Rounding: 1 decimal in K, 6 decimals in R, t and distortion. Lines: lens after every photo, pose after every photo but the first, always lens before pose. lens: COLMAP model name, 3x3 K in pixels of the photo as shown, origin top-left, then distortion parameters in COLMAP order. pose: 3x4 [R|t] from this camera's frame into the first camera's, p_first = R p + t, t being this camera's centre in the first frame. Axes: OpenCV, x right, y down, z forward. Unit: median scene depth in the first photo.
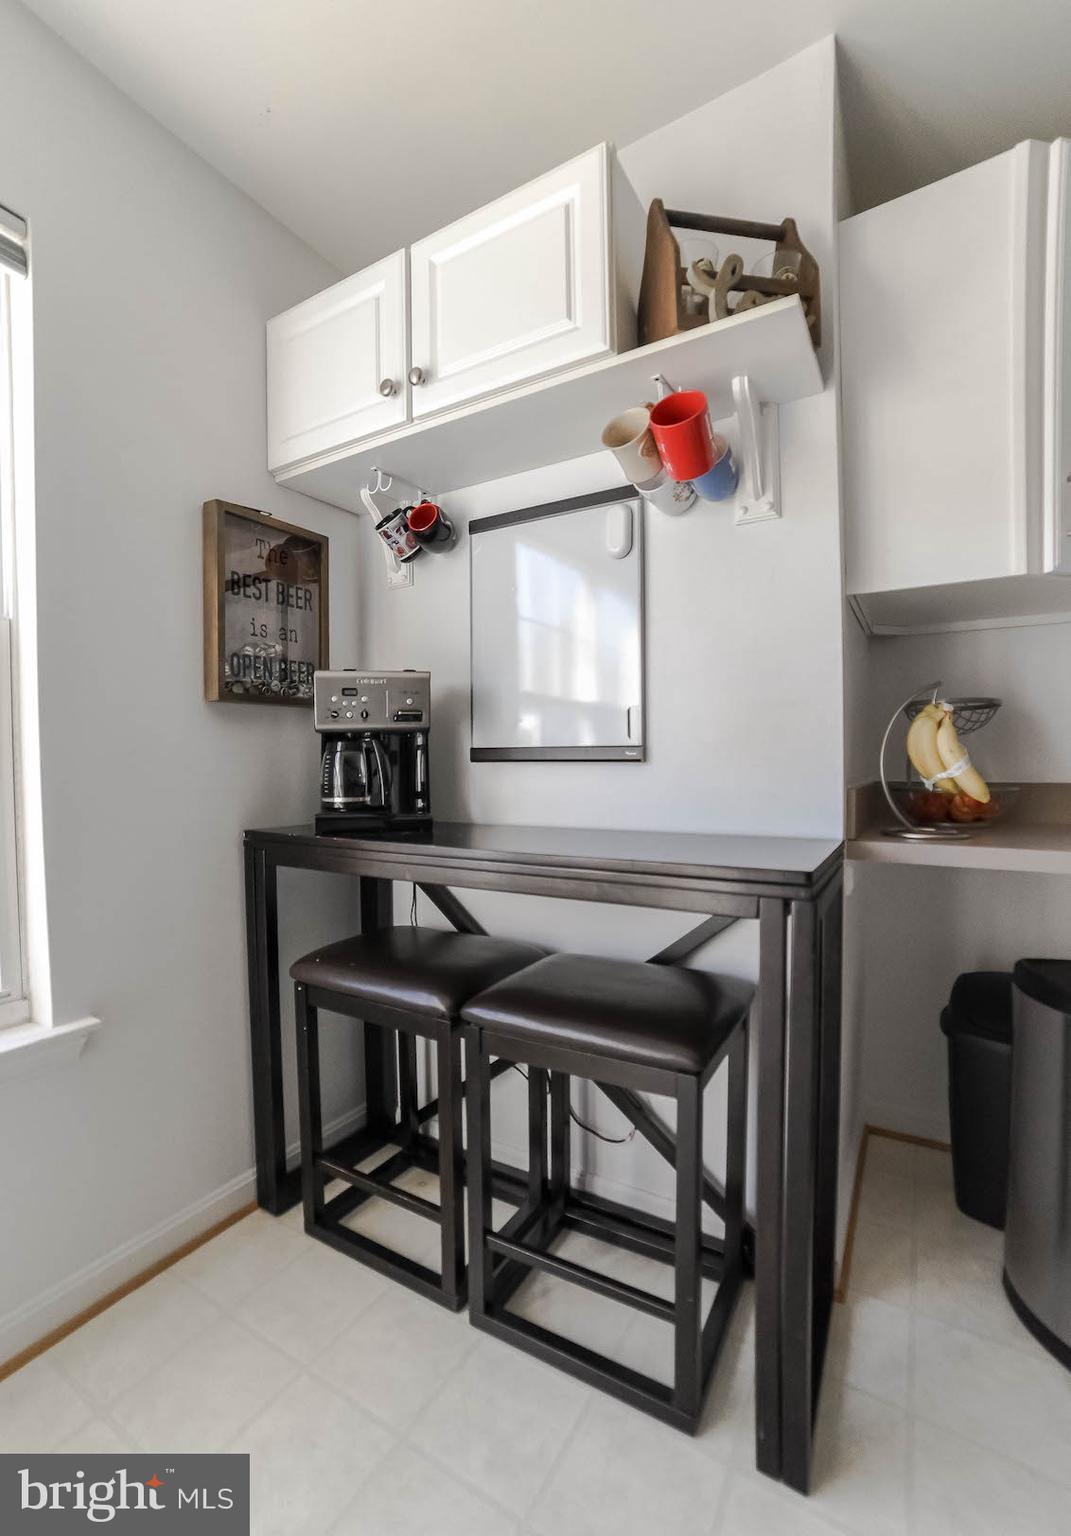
lens RADIAL K [[686.3, 0, 535.5], [0, 686.3, 768.0], [0, 0, 1]] dist [-0.038431, 0.000327]
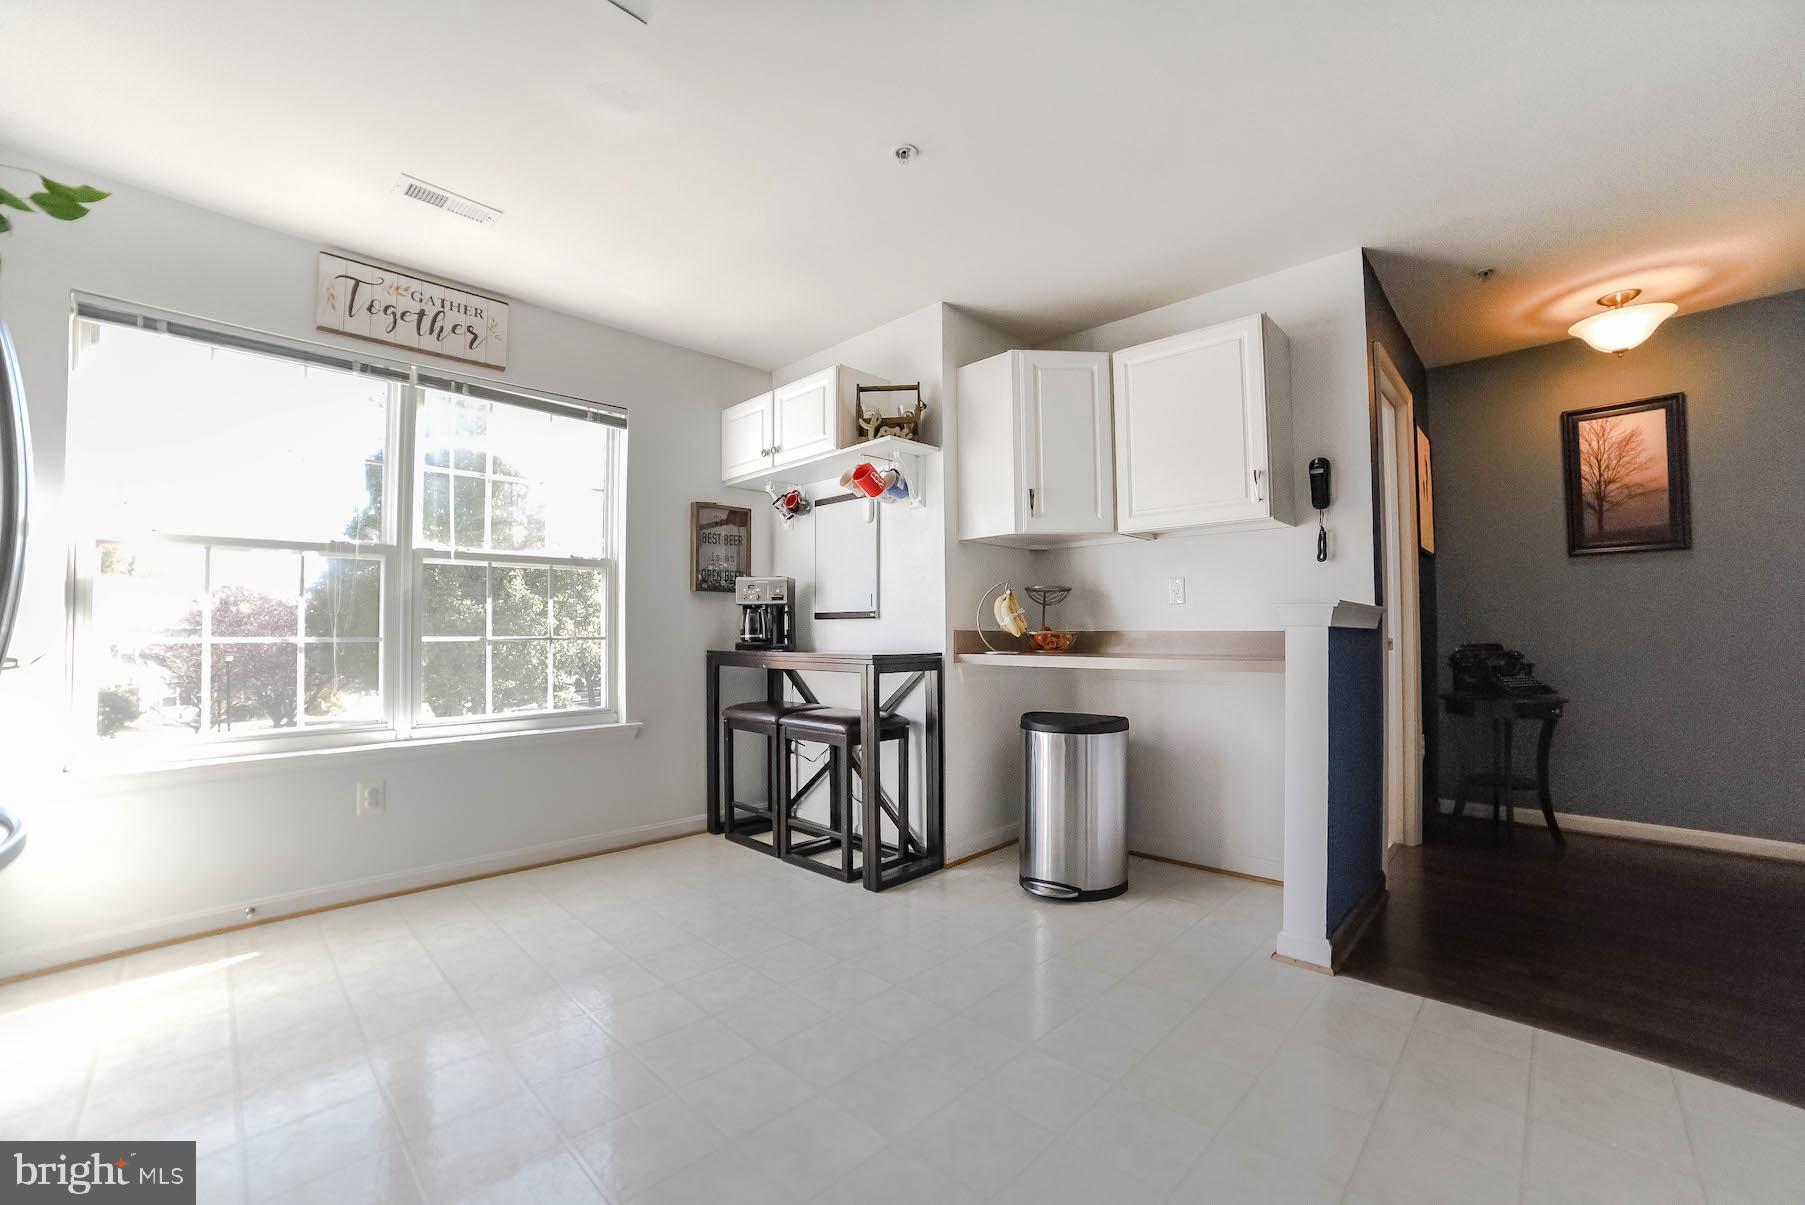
lens RADIAL K [[747.8, 0, 922.3], [0, 747.8, 615.0], [0, 0, 1]] dist [-0.033875, 0.000268]
pose [[0.977256, -0.000540, -0.212062, 0.754479], [-0.008744, 0.999044, -0.042839, 0.076188], [0.211882, 0.043718, 0.976317, -1.188986]]
